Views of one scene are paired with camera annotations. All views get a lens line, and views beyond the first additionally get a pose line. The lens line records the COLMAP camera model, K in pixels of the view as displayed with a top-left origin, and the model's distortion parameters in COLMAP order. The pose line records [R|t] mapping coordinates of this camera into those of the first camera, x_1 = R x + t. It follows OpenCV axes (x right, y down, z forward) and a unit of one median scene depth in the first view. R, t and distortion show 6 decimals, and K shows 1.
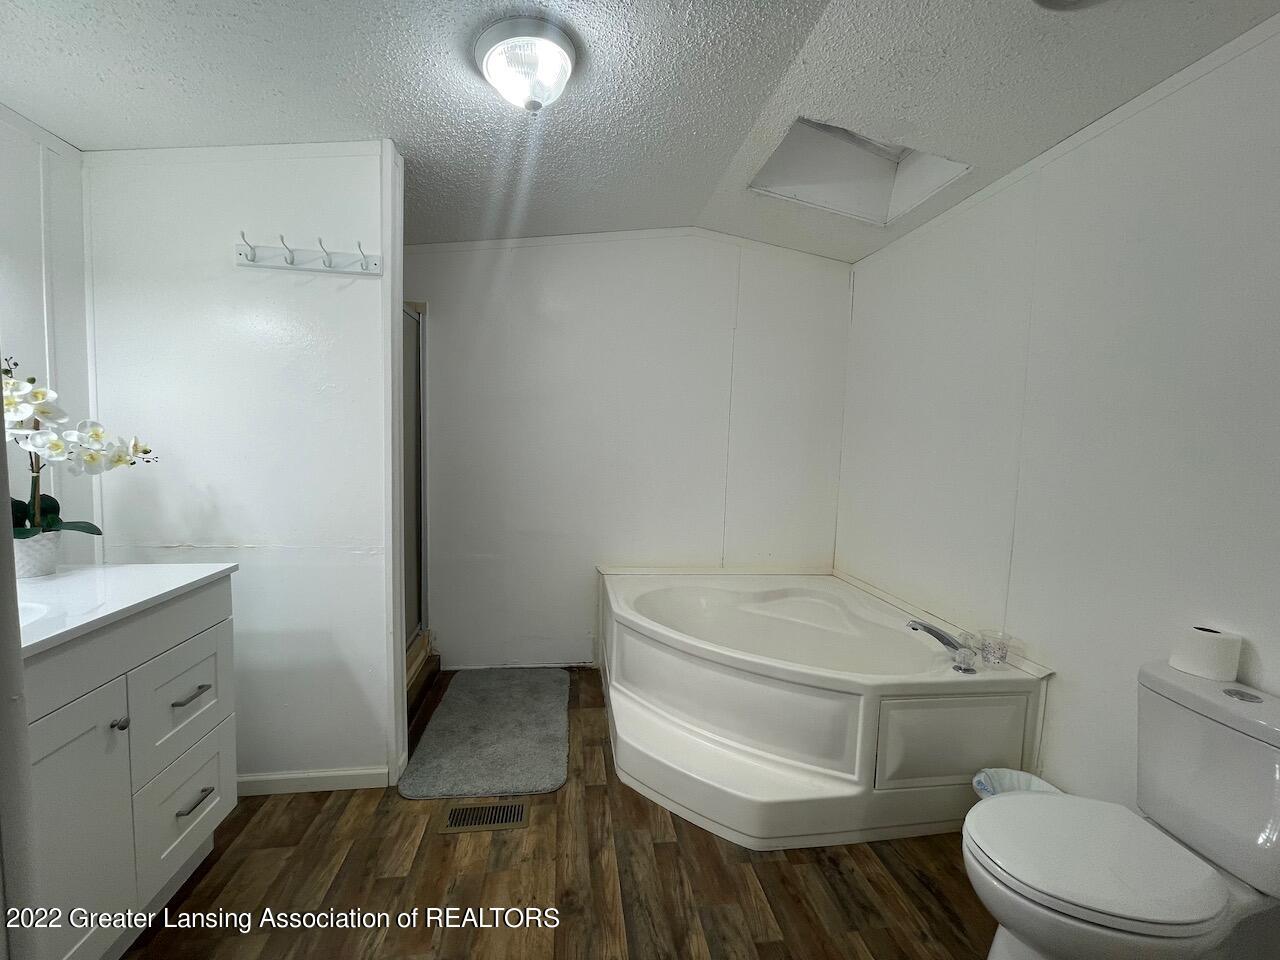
lens RADIAL K [[516.6, 0, 636.5], [0, 516.6, 476.5], [0, 0, 1]] dist [-0.010181, 0.001406]
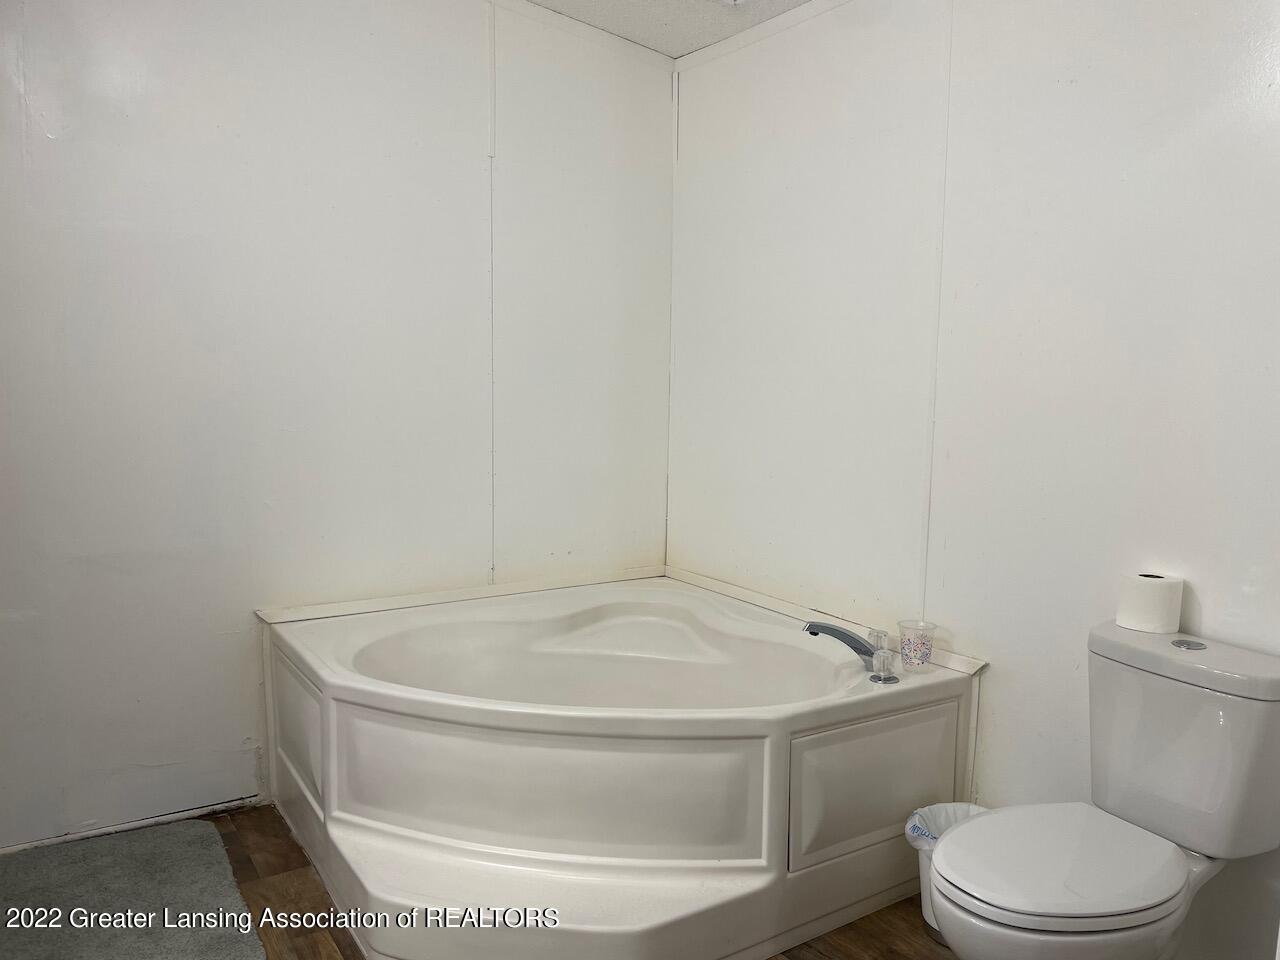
lens RADIAL K [[972.8, 0, 651.0], [0, 972.8, 476.2], [0, 0, 1]] dist [0.037419, -0.046847]
pose [[0.908396, -0.069394, 0.412311, -0.191714], [0.047728, 0.996895, 0.062629, -0.000339], [-0.415377, -0.037213, 0.908888, -0.074443]]
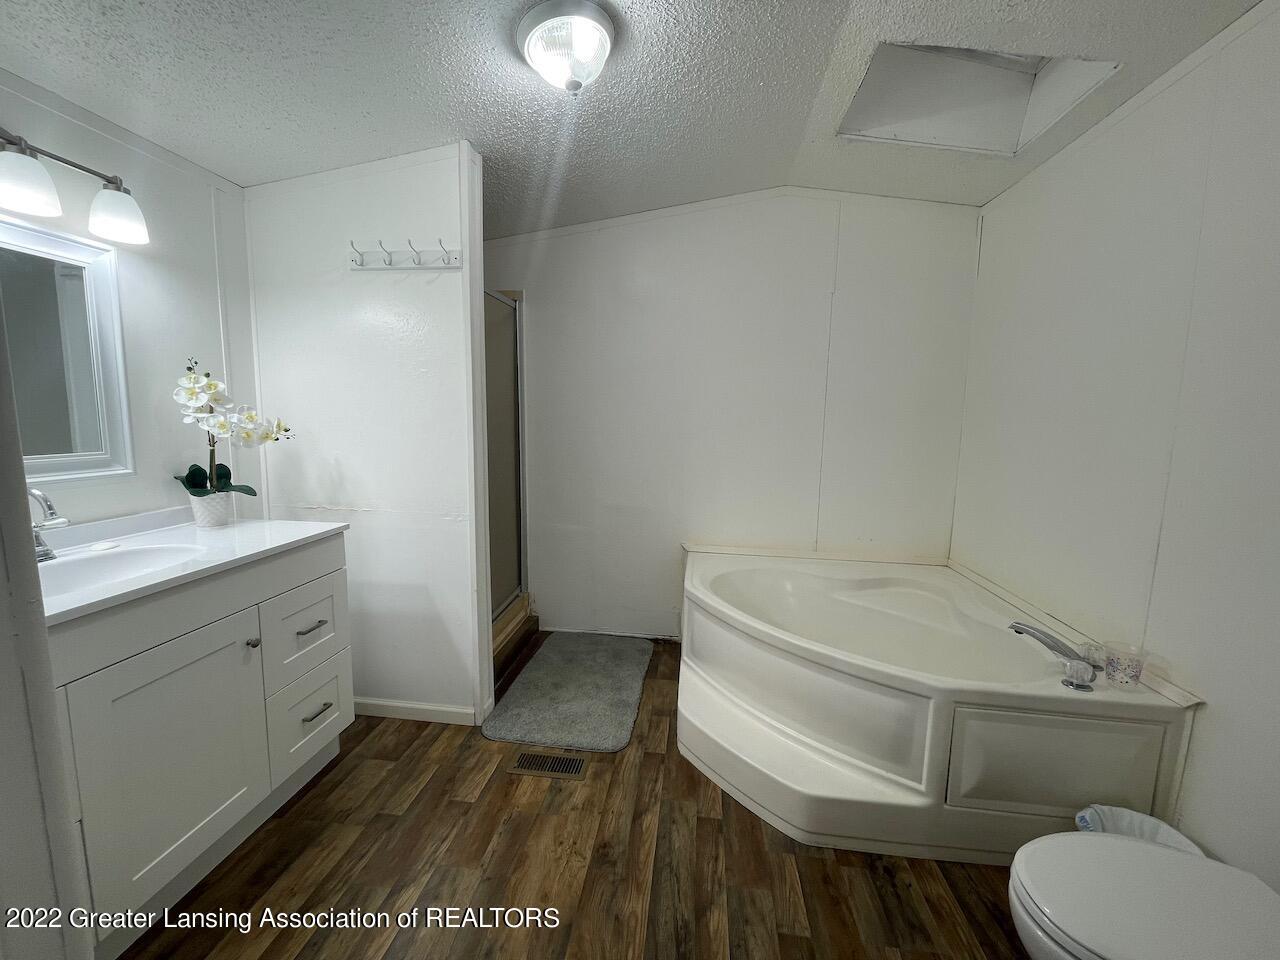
lens RADIAL K [[516.6, 0, 634.6], [0, 516.6, 476.4], [0, 0, 1]] dist [-0.010181, 0.001406]
pose [[0.964603, 0.016985, -0.263158, 0.163843], [-0.006279, 0.999120, 0.041471, 0.006035], [0.263630, -0.038351, 0.963861, 0.019807]]
